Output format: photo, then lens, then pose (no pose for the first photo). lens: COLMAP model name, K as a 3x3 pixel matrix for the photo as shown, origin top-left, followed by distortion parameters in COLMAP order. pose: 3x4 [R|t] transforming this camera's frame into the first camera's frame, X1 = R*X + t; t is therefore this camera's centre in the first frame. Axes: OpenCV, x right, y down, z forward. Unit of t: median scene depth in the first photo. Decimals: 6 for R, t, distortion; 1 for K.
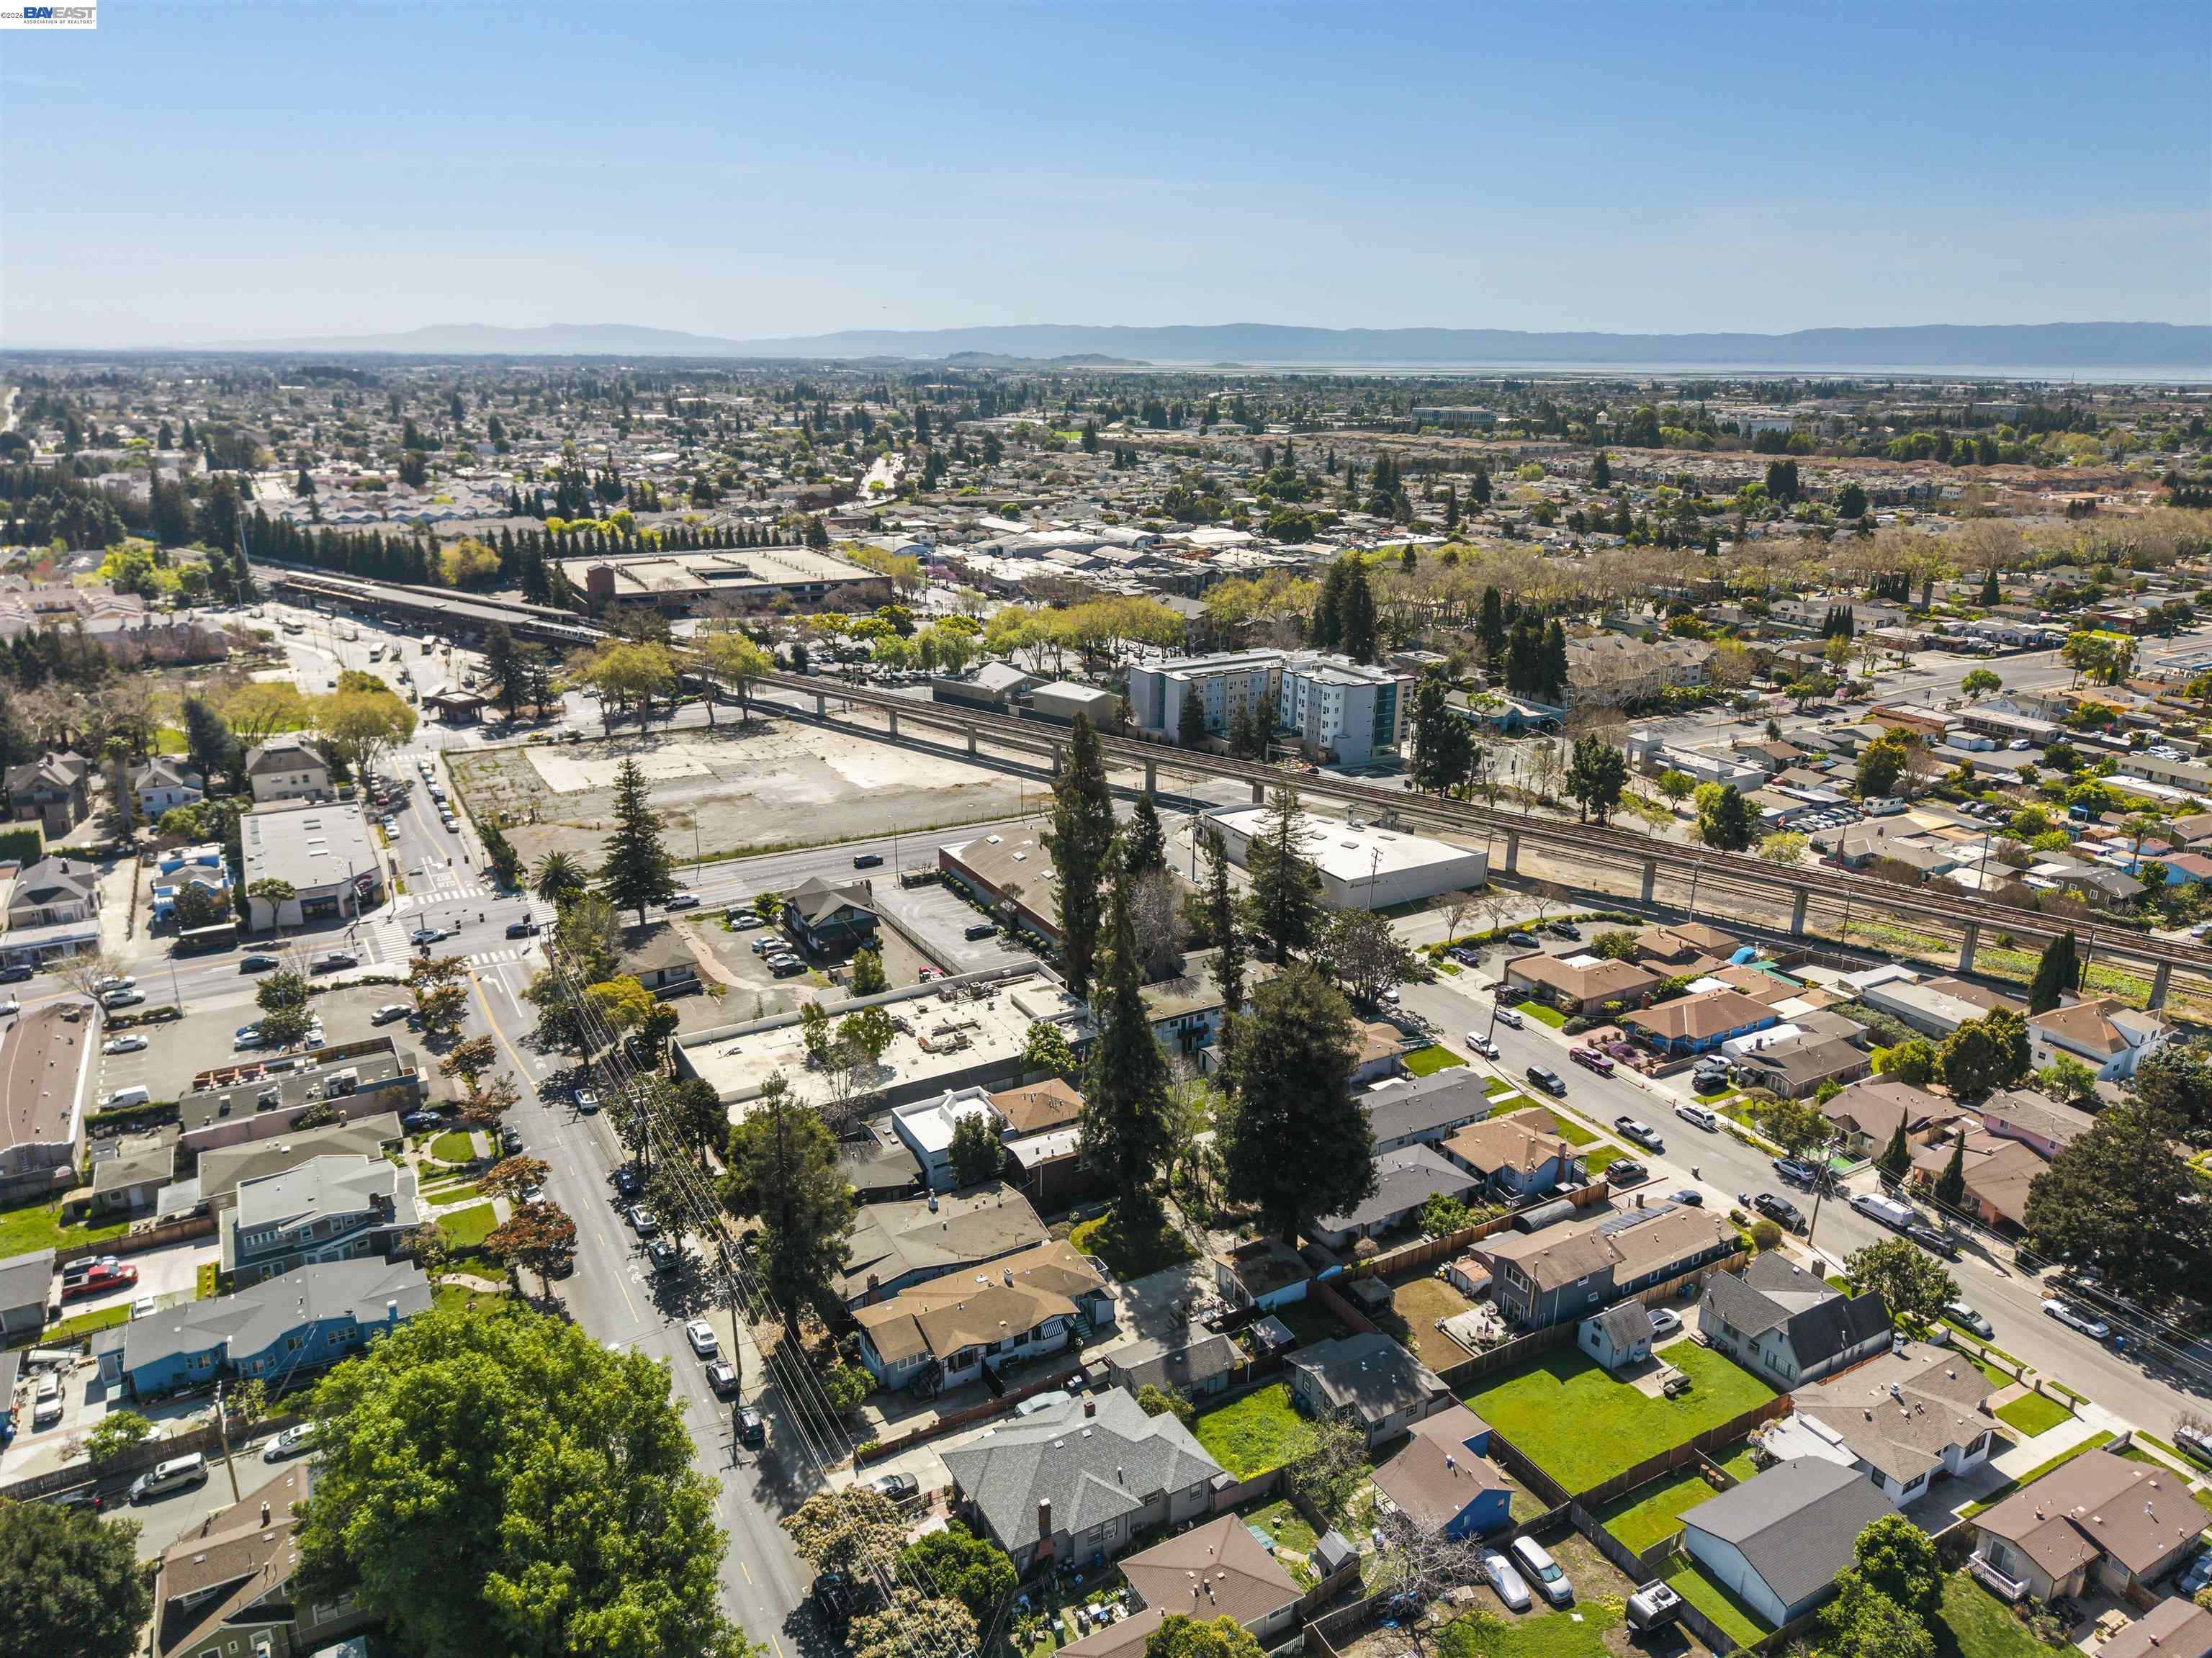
lens RADIAL K [[1499.5, 0, 1108.0], [0, 1499.5, 833.8], [0, 0, 1]] dist [0.022332, -0.016624]
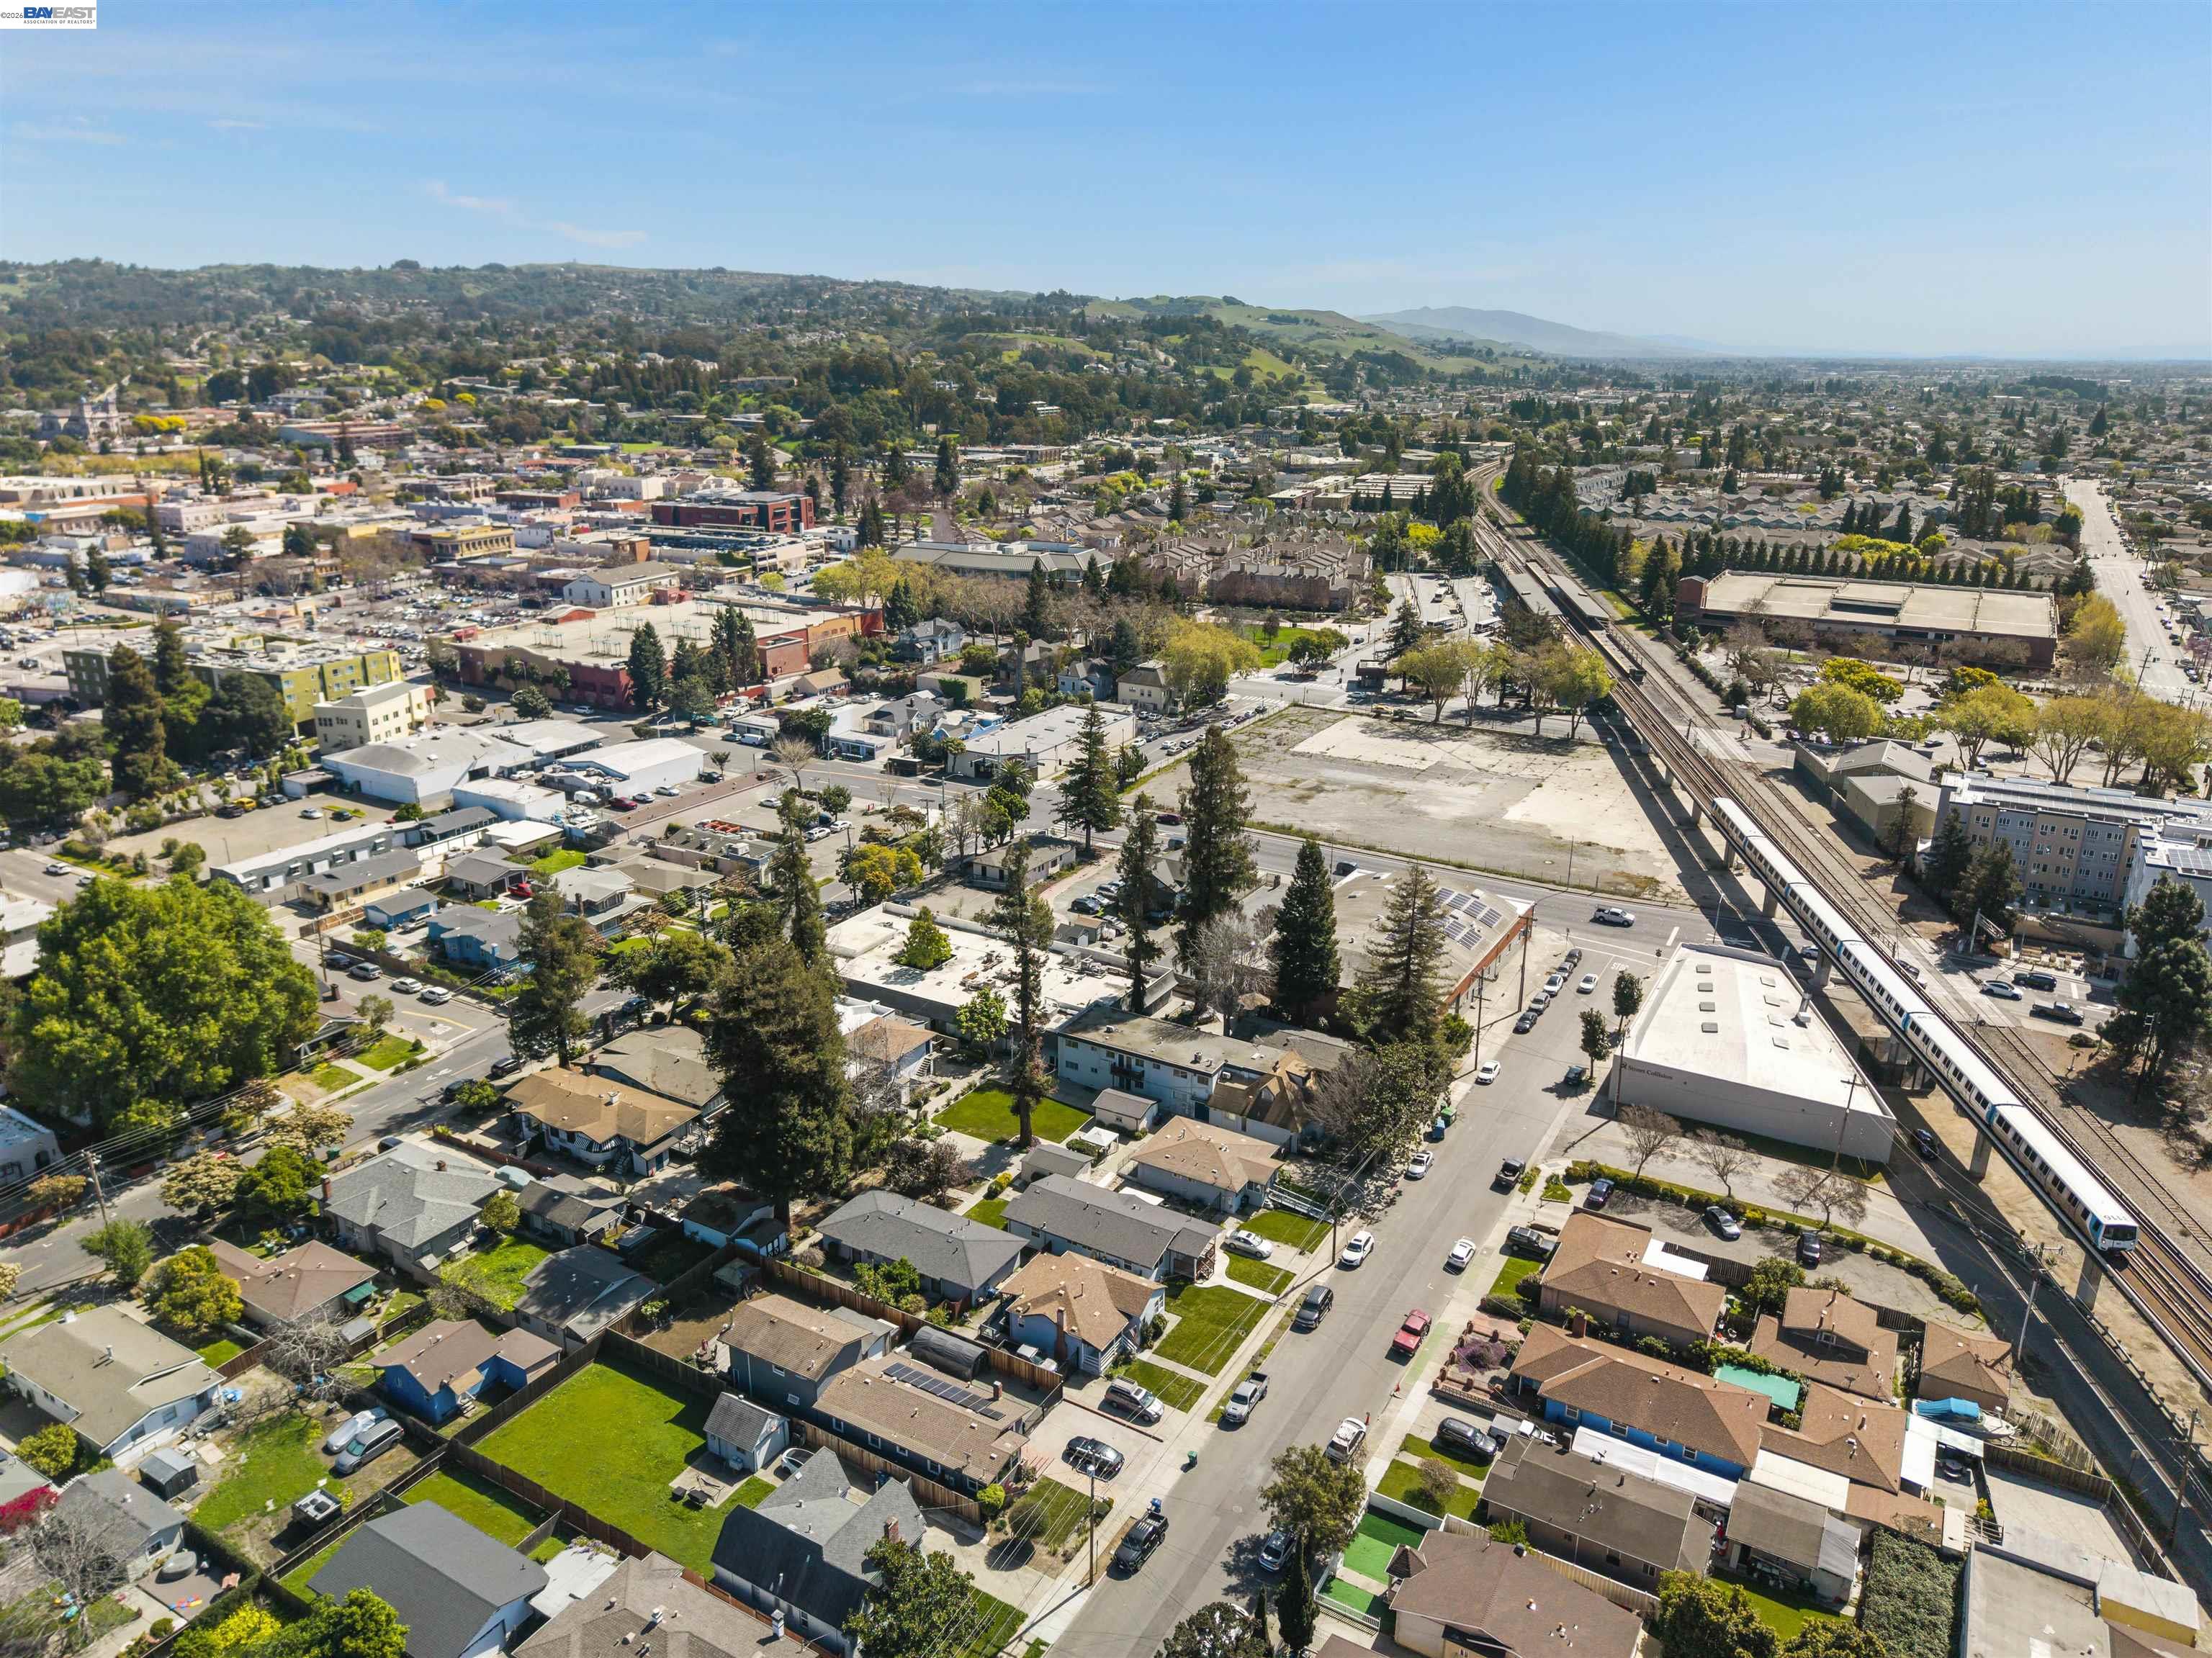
lens RADIAL K [[1499.5, 0, 1095.4], [0, 1499.5, 824.3], [0, 0, 1]] dist [0.022332, -0.016624]
pose [[0.494368, 0.261884, -0.828865, 0.693519], [-0.270836, 0.952478, 0.139403, -0.125755], [0.825983, 0.155570, 0.541803, 0.395798]]
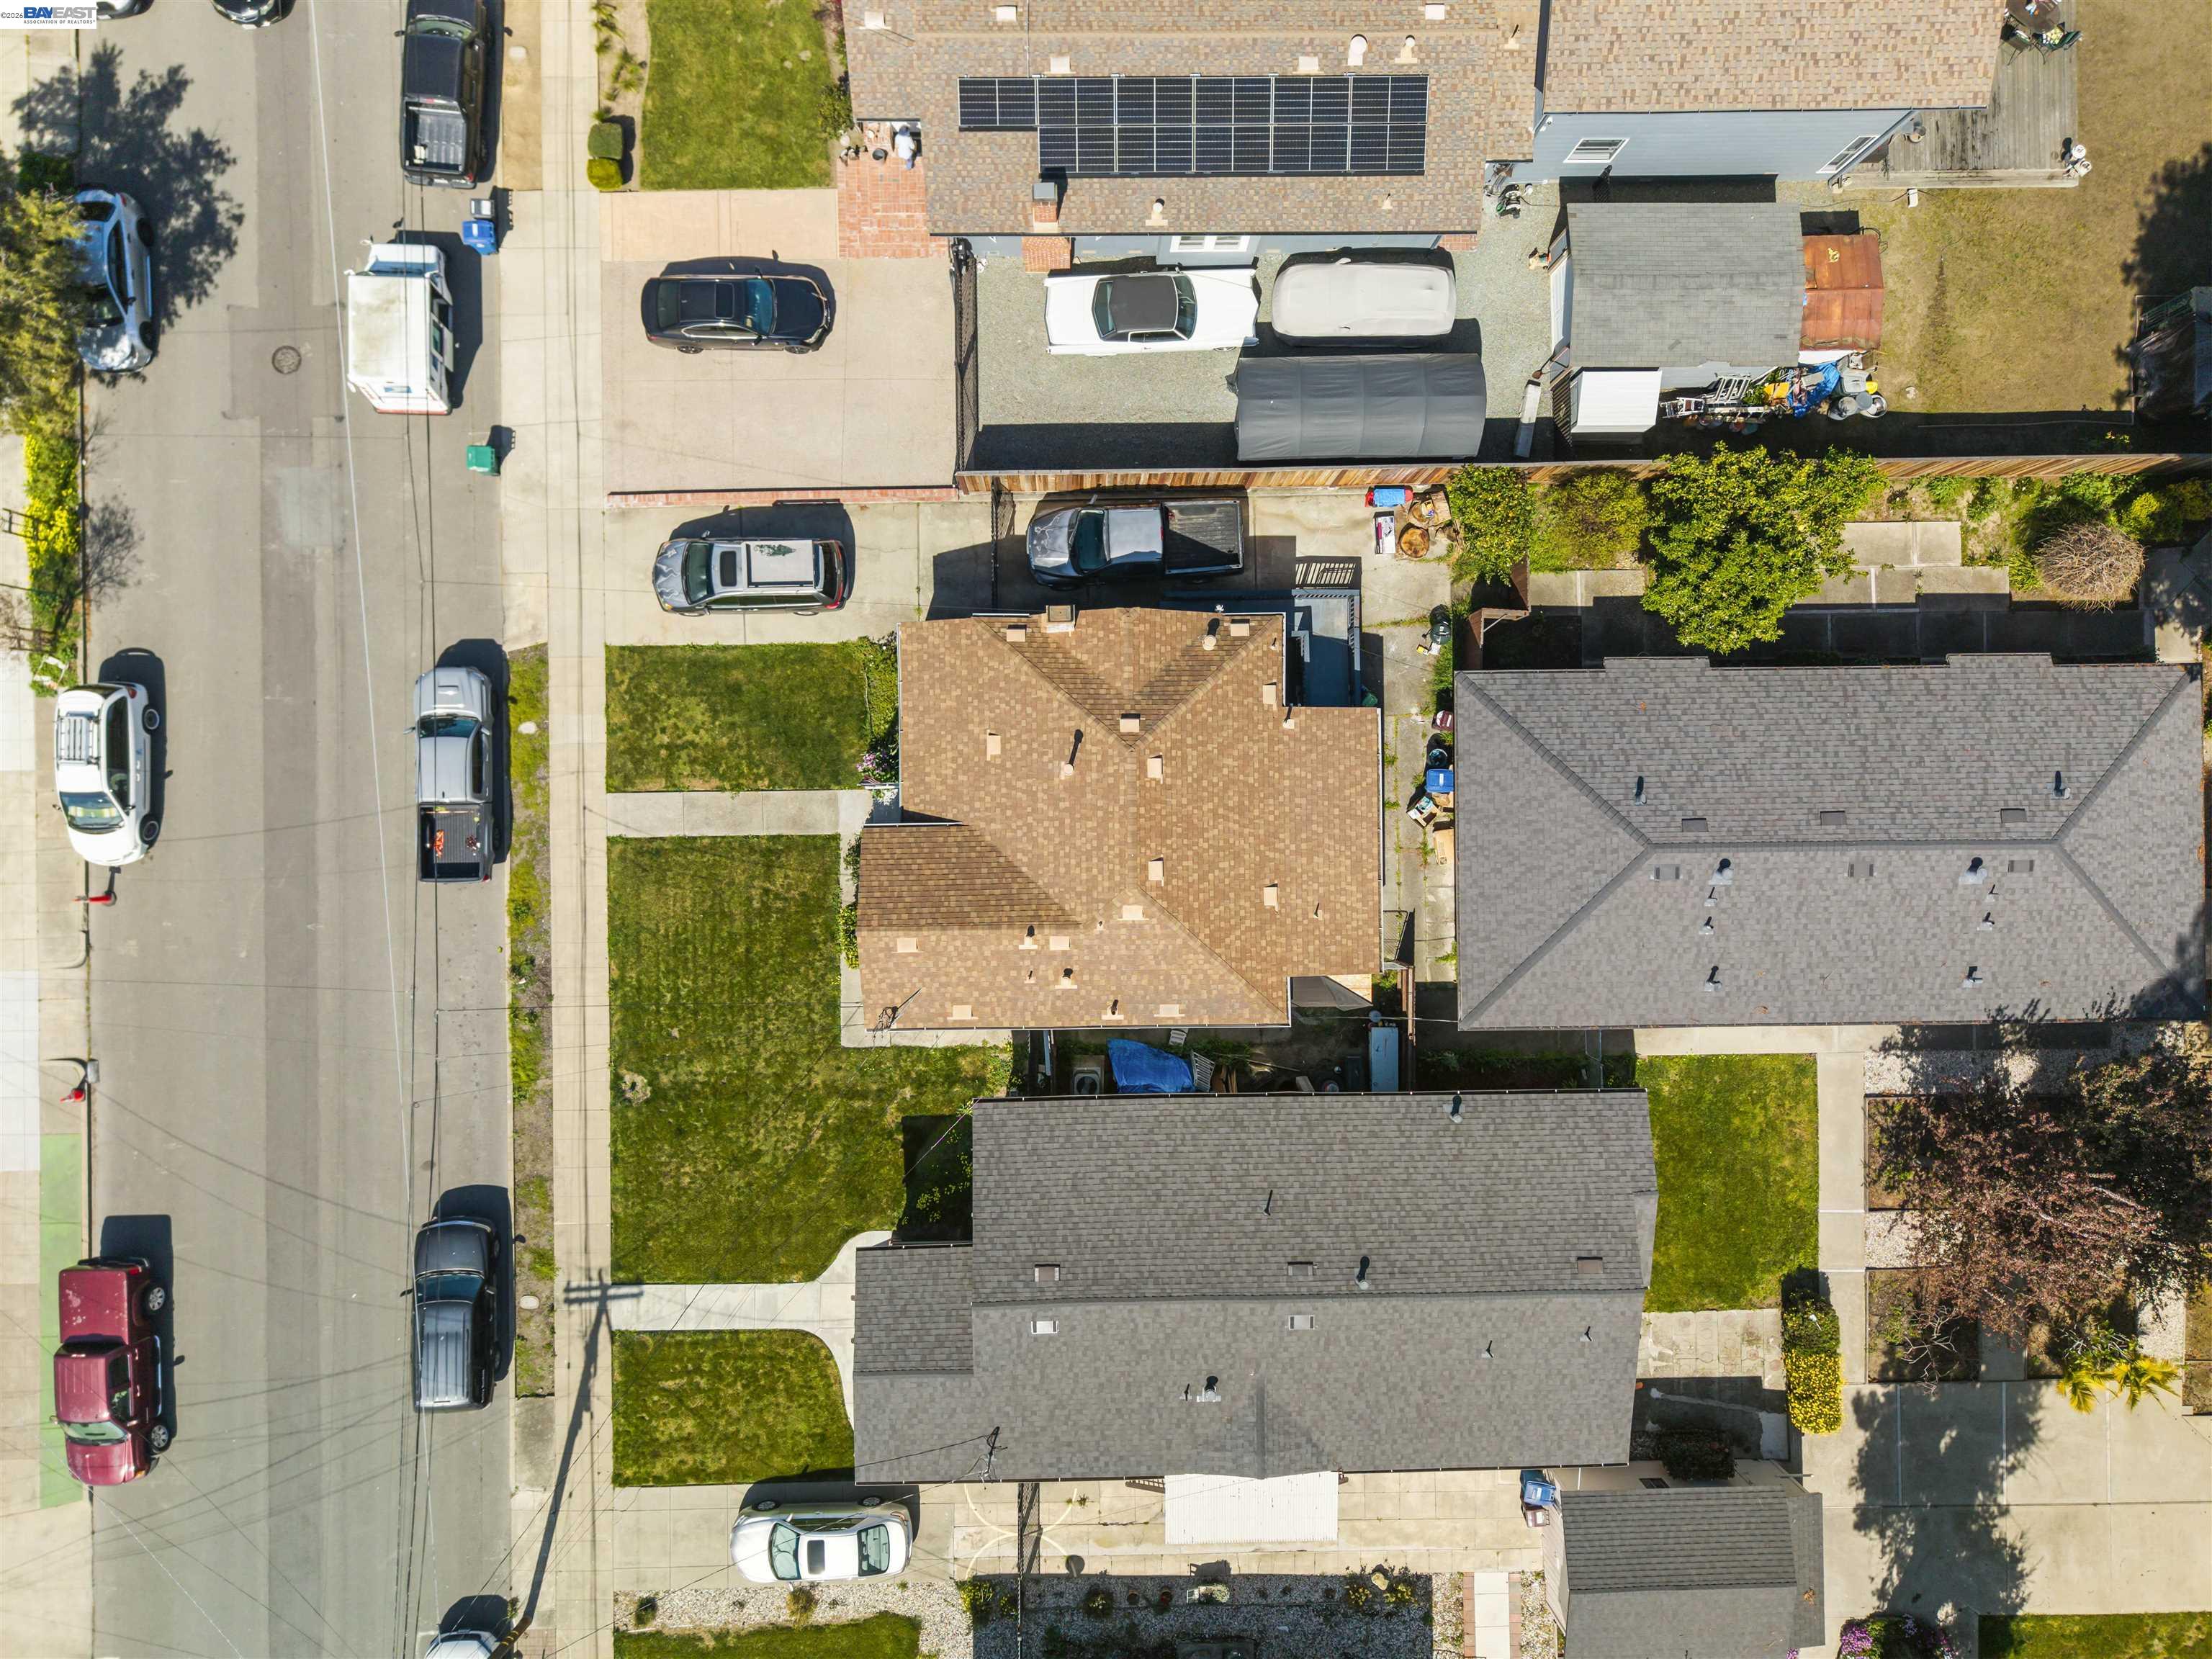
lens RADIAL K [[1499.6, 0, 1107.1], [0, 1499.6, 835.7], [0, 0, 1]] dist [0.022332, -0.016624]
pose [[-0.874168, -0.484681, -0.030249, 0.214217], [0.114501, -0.266243, 0.957081, -0.014320], [-0.471933, 0.833186, 0.288238, 0.720044]]
